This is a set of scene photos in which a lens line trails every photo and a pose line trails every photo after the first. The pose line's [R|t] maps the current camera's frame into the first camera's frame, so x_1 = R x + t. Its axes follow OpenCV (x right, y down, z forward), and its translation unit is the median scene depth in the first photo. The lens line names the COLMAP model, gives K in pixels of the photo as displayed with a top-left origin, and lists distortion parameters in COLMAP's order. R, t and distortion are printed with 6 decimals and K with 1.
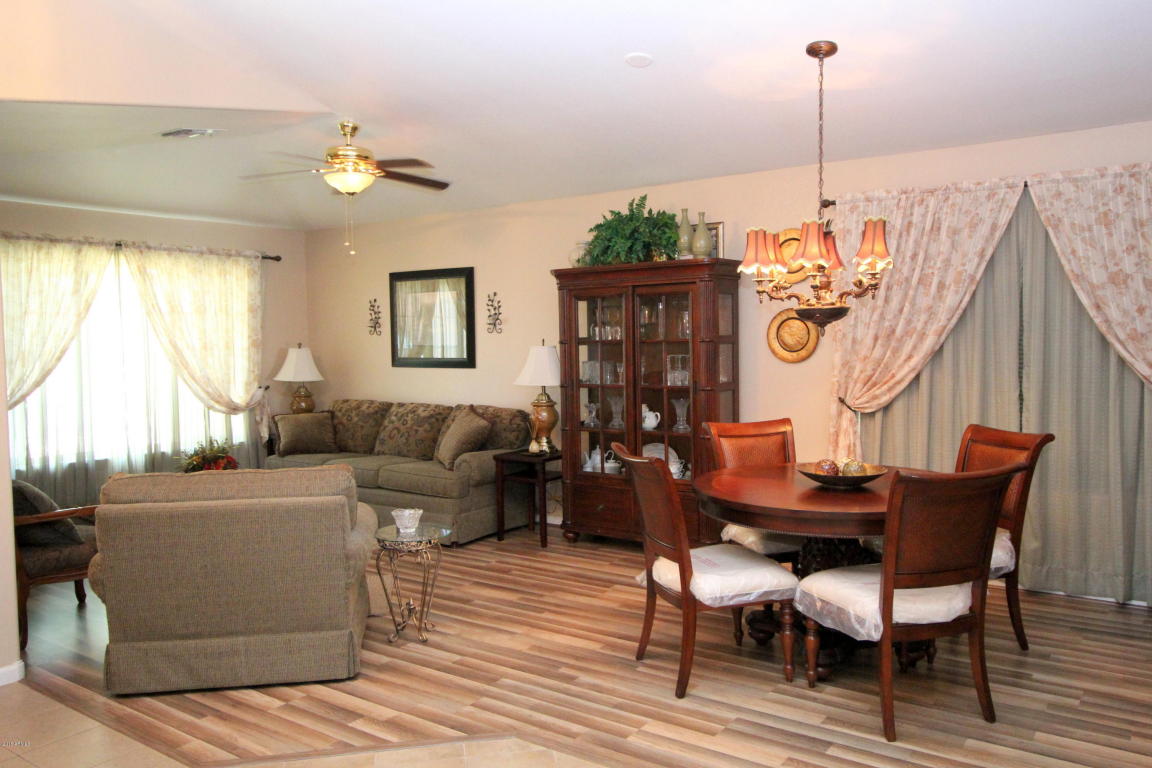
lens RADIAL K [[897.8, 0, 578.4], [0, 897.8, 367.4], [0, 0, 1]] dist [0.002678, -0.005950]
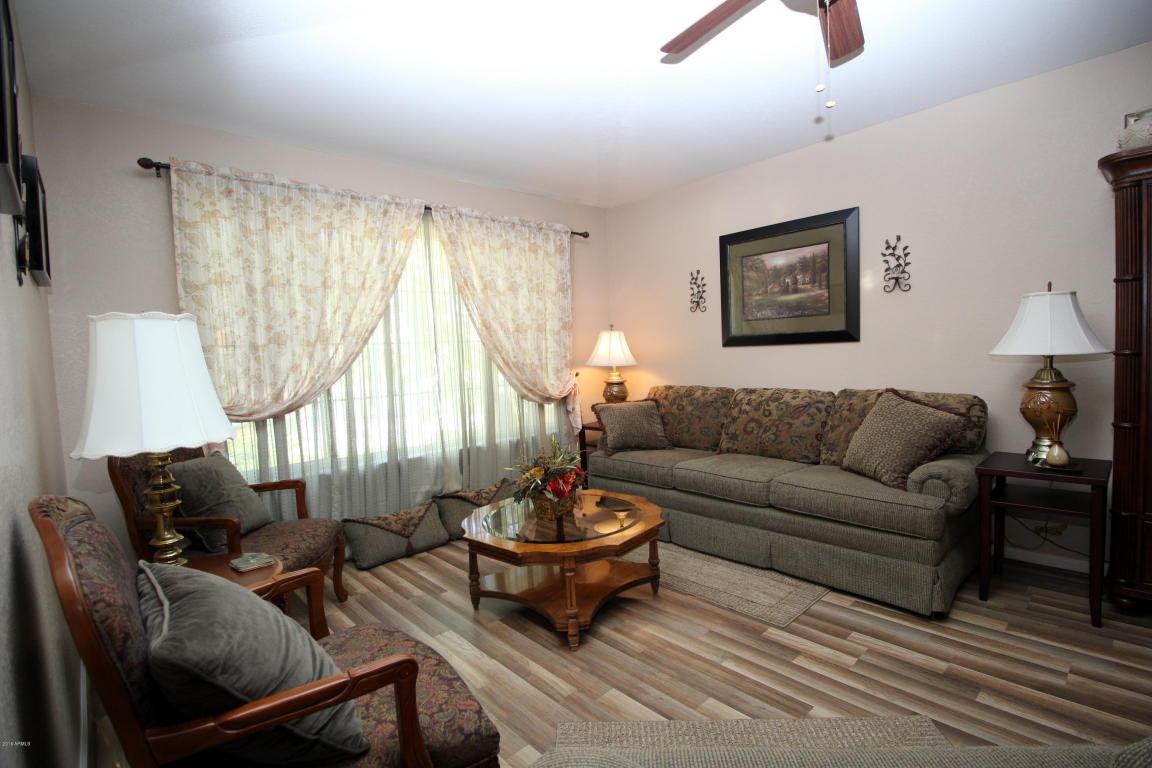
lens RADIAL K [[537.4, 0, 566.0], [0, 537.4, 382.9], [0, 0, 1]] dist [-0.008442, -0.006189]
pose [[0.972997, -0.014975, -0.230331, -0.251891], [0.020097, 0.999600, 0.019906, 0.021838], [0.229941, -0.023997, 0.972909, 0.496427]]
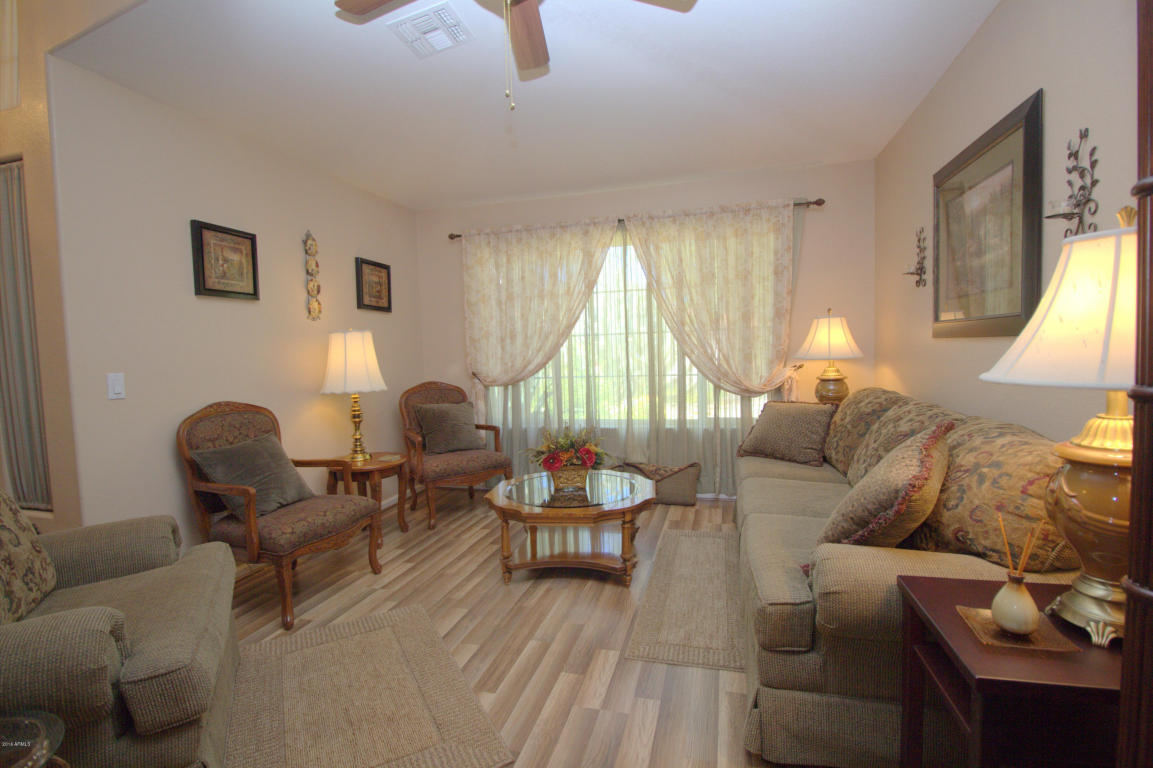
lens RADIAL K [[534.5, 0, 574.5], [0, 534.5, 379.9], [0, 0, 1]] dist [-0.009930, -0.004090]
pose [[0.321250, 0.056789, -0.945290, 0.049742], [-0.008985, 0.998338, 0.056922, 0.009446], [0.946952, -0.009792, 0.321227, 0.710810]]
